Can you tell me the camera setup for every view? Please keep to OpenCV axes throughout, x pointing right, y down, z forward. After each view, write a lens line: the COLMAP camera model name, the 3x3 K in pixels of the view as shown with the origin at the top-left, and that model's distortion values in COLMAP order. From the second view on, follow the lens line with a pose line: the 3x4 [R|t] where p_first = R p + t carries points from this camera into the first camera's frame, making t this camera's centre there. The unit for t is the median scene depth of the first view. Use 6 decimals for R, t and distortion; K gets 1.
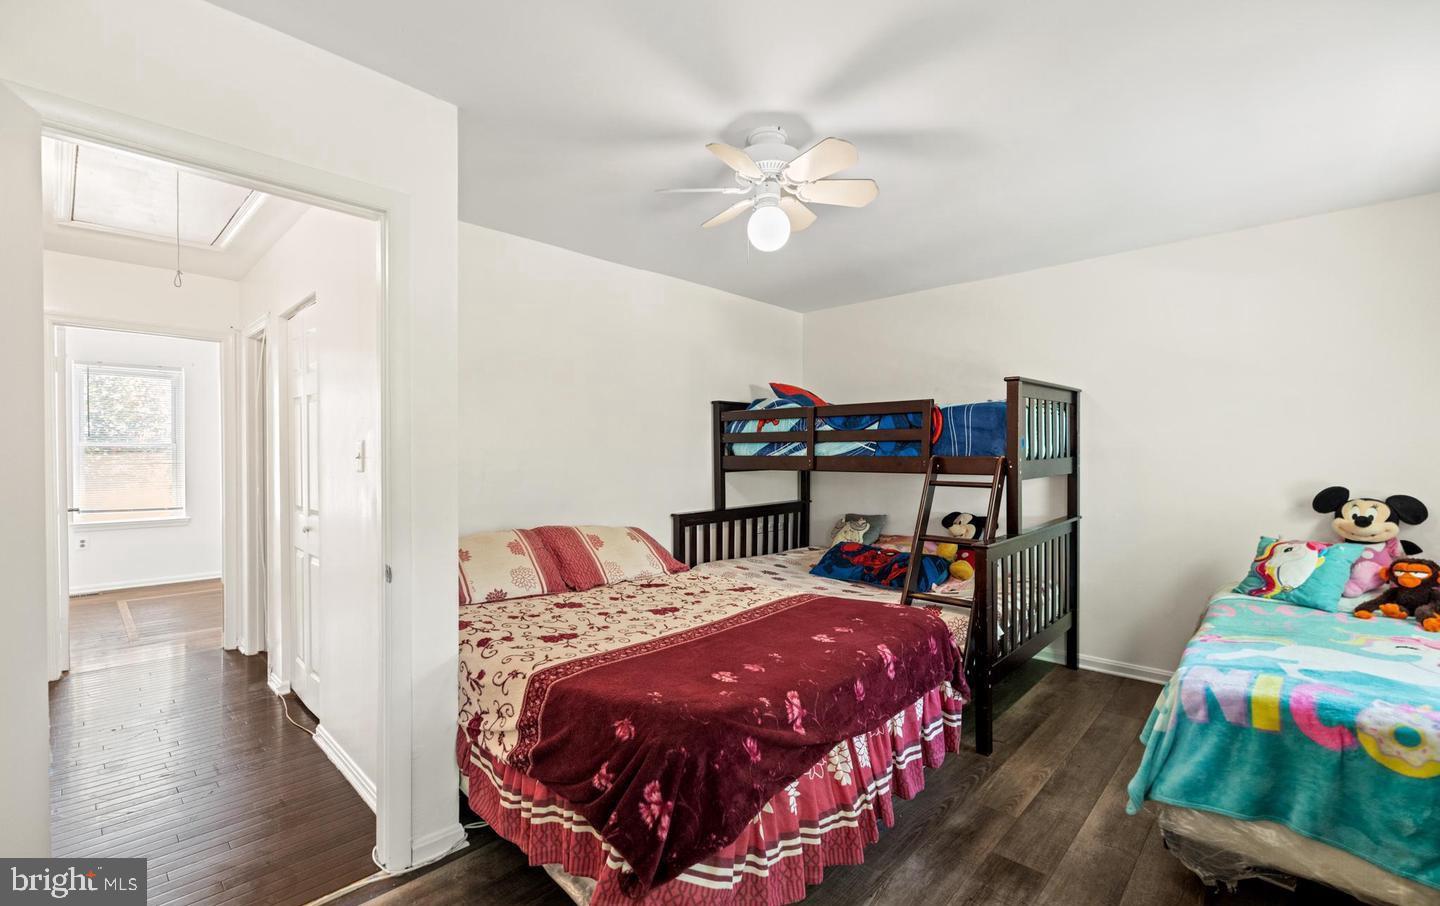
lens RADIAL K [[628.7, 0, 720.0], [0, 628.7, 453.0], [0, 0, 1]] dist [0.001902, 0.000023]
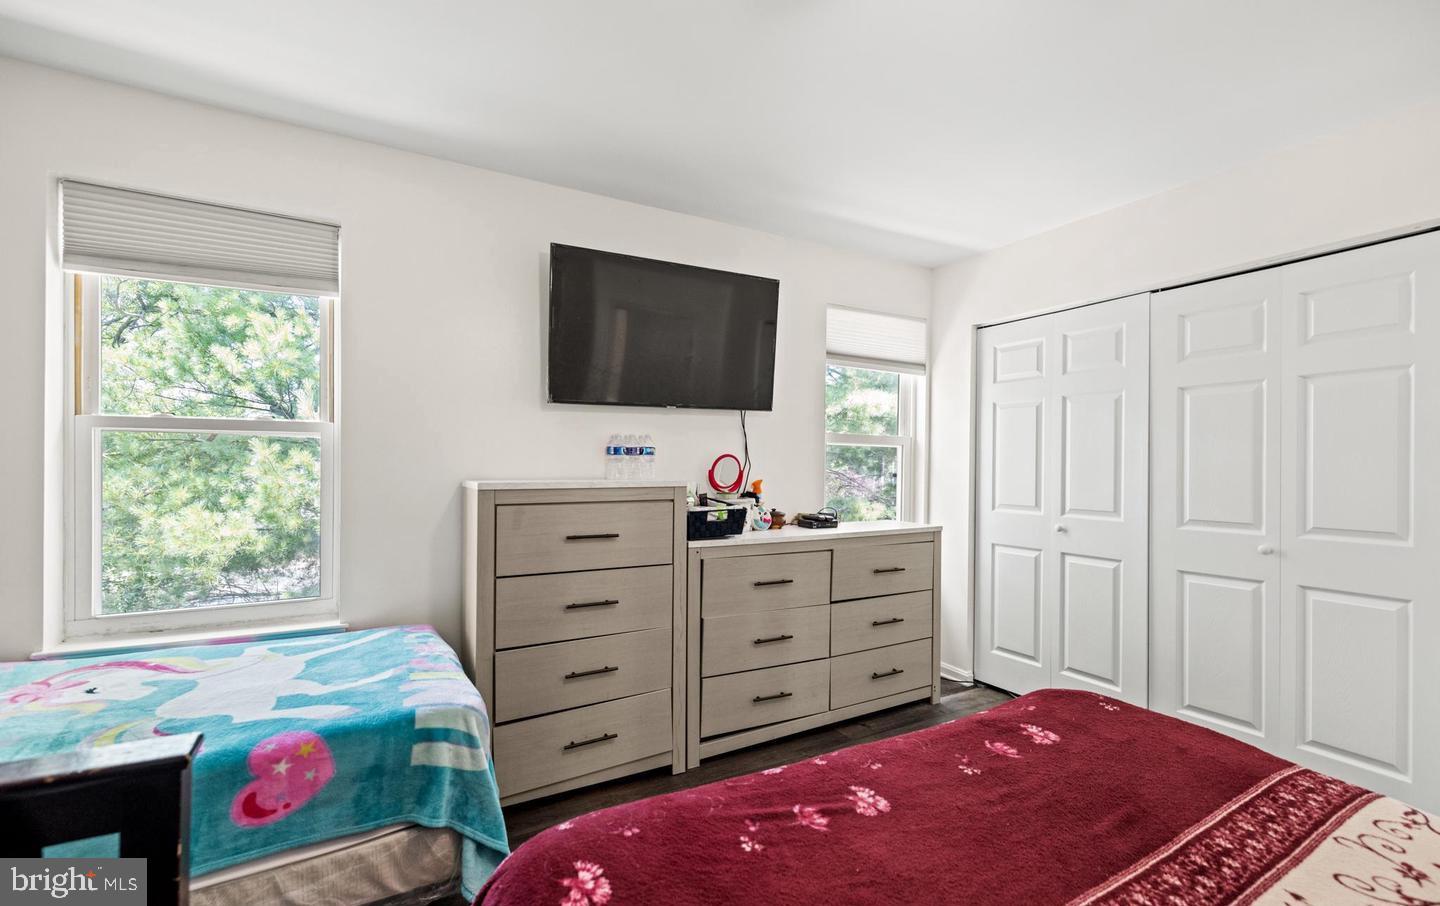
lens RADIAL K [[615.4, 0, 717.2], [0, 615.4, 464.2], [0, 0, 1]] dist [0.000599, 0.000146]
pose [[-0.952137, -0.010367, 0.305497, 0.093248], [-0.009960, 0.999946, 0.002888, 0.014679], [-0.305511, -0.000293, -0.952189, 1.080010]]
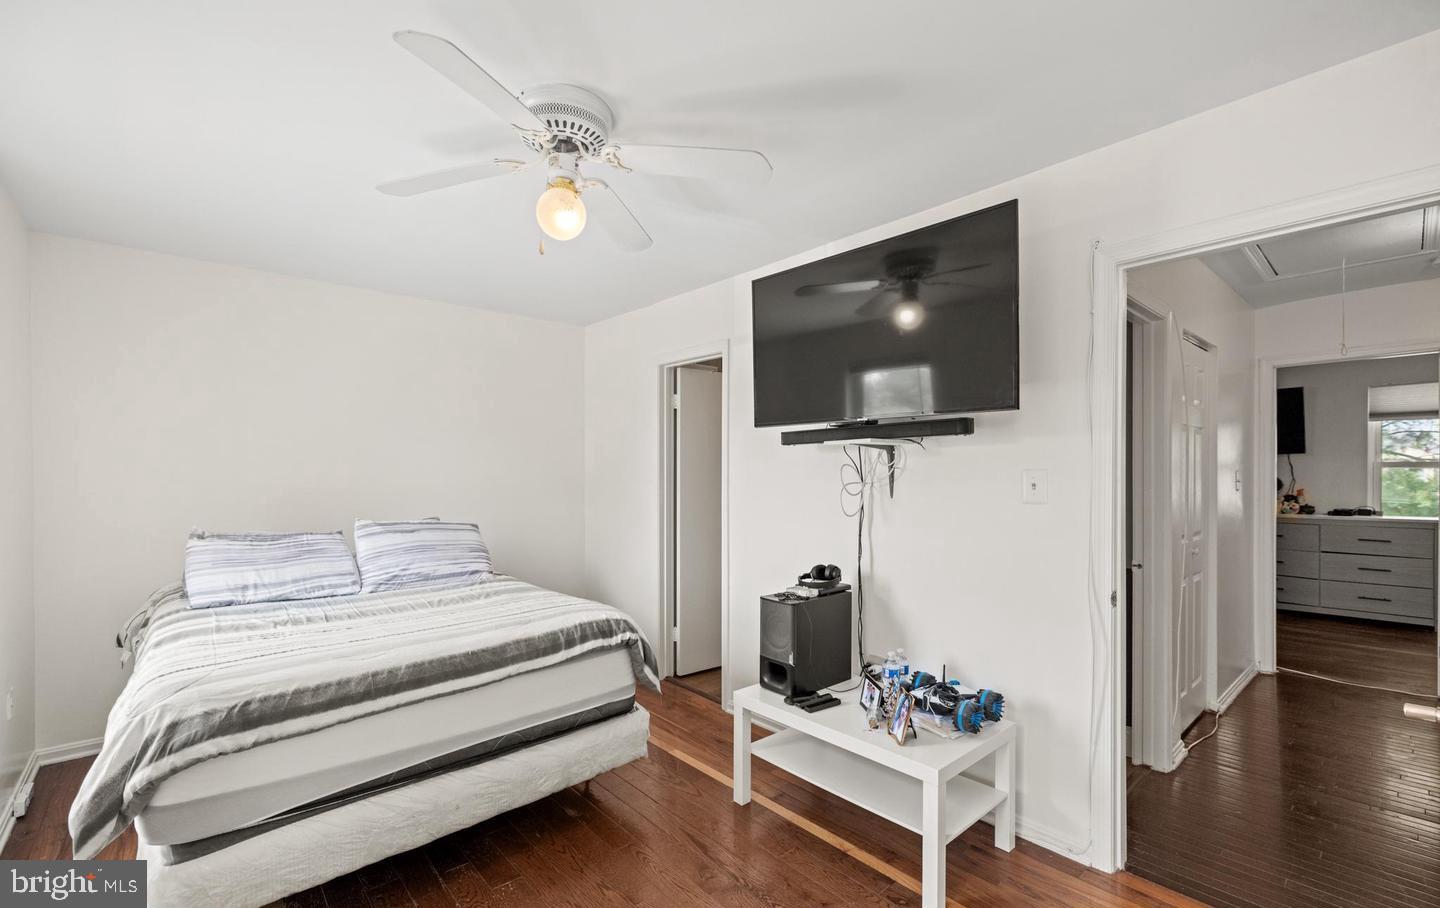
lens RADIAL K [[618.5, 0, 717.3], [0, 618.5, 476.2], [0, 0, 1]] dist [0.000995, 0.000340]
pose [[0.087017, -0.006445, 0.996186, -1.860313], [0.004413, 0.999972, 0.006084, -0.019198], [-0.996197, 0.003867, 0.087043, 1.795710]]
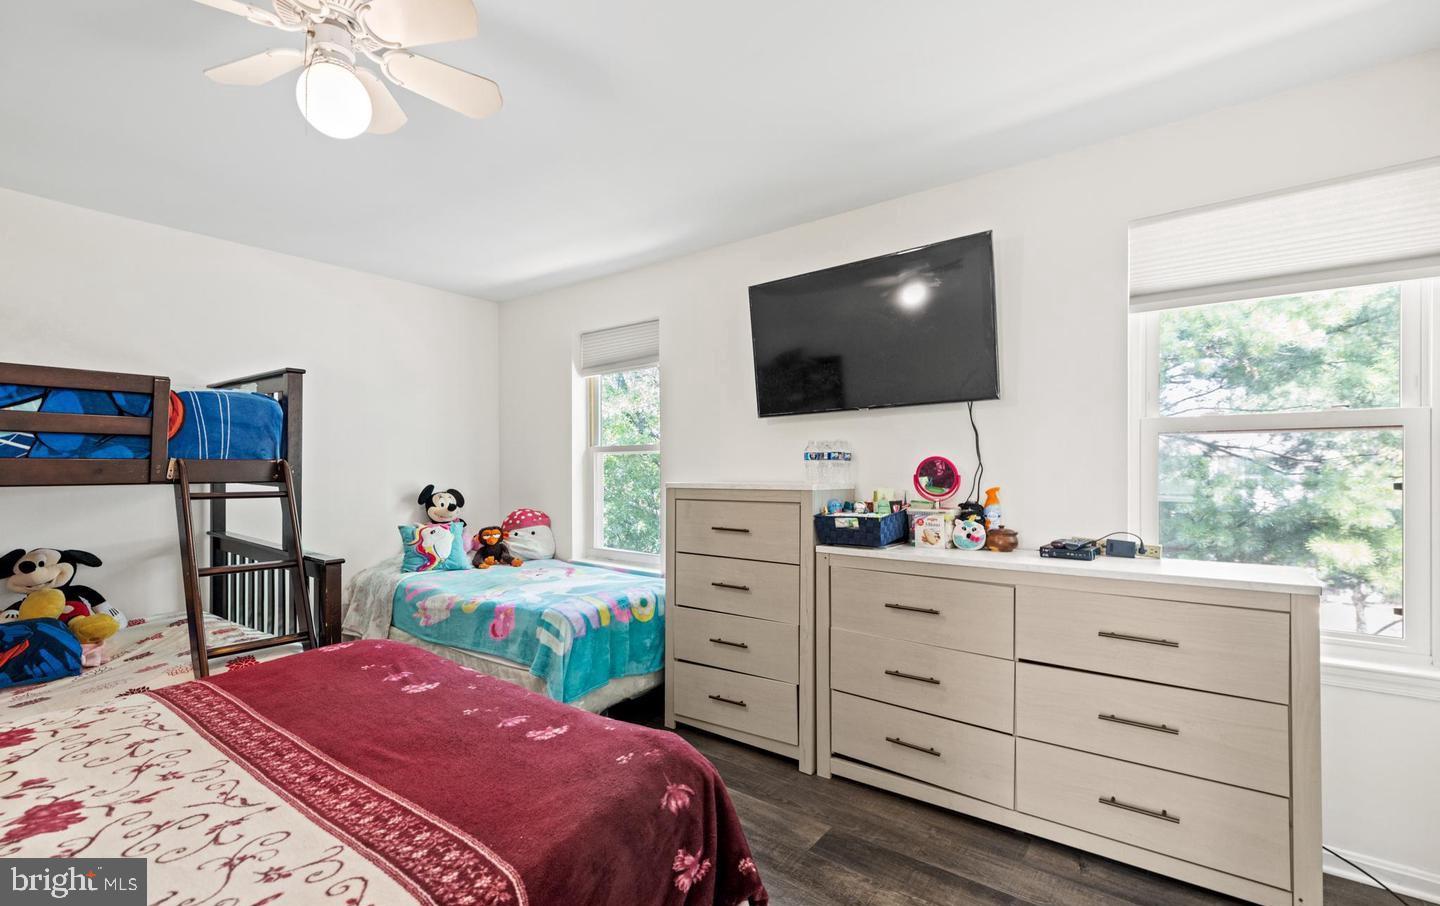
lens RADIAL K [[630.7, 0, 713.0], [0, 630.7, 462.7], [0, 0, 1]] dist [0.002136, 0.000256]
pose [[-0.098547, 0.008397, 0.995097, -0.462777], [0.000579, 0.999965, -0.008381, 0.017008], [-0.995132, -0.000250, -0.098549, 0.511587]]
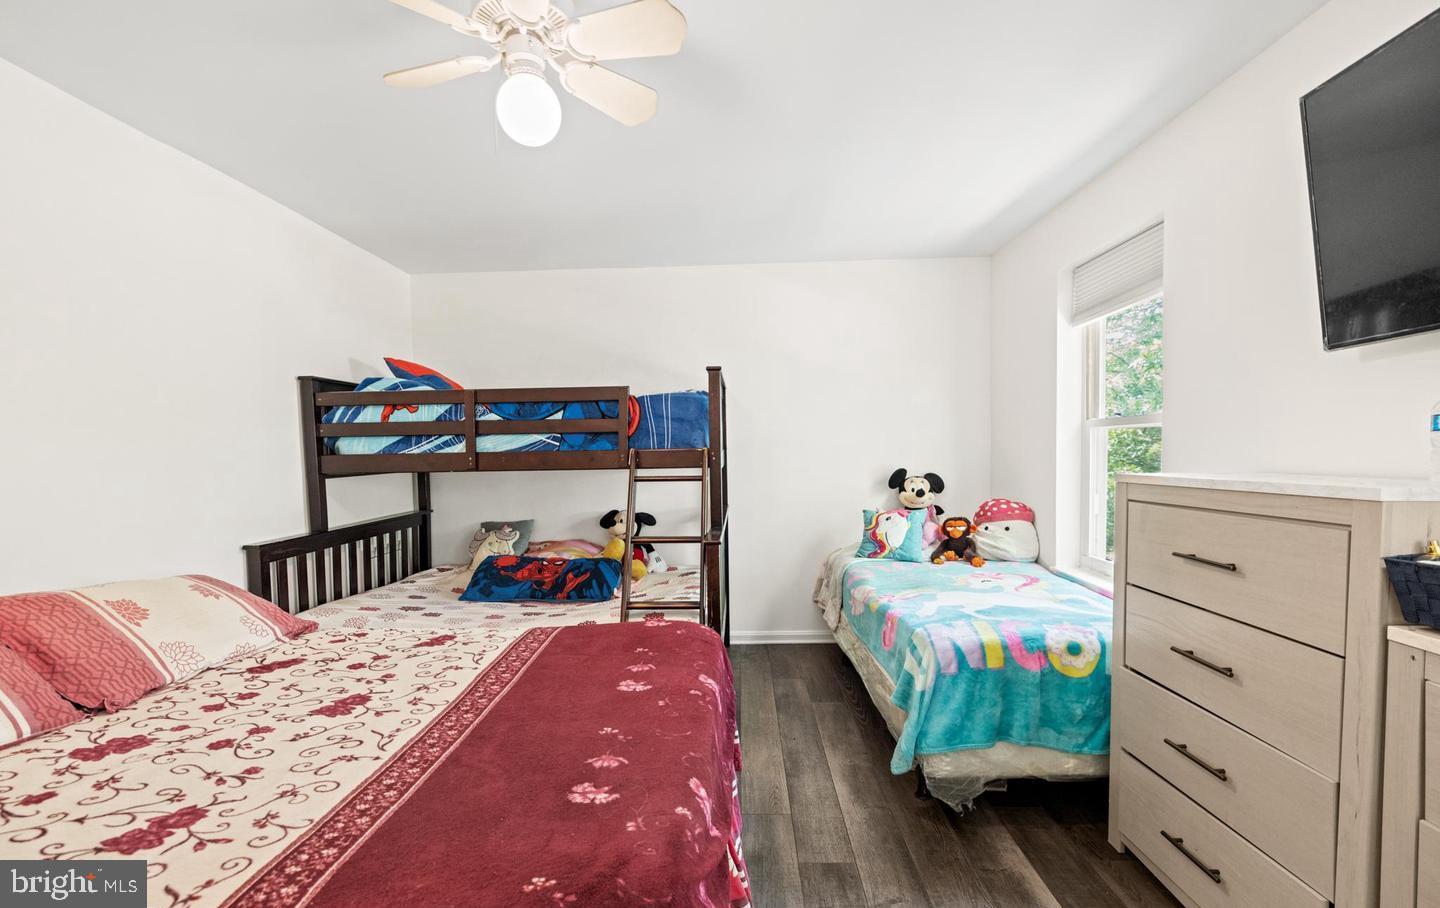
lens RADIAL K [[618.5, 0, 717.3], [0, 618.5, 476.2], [0, 0, 1]] dist [0.000995, 0.000340]
pose [[0.752961, -0.039229, 0.656895, -0.169116], [0.017022, 0.999049, 0.040152, 0.010756], [-0.657845, -0.019051, 0.752913, 0.270526]]
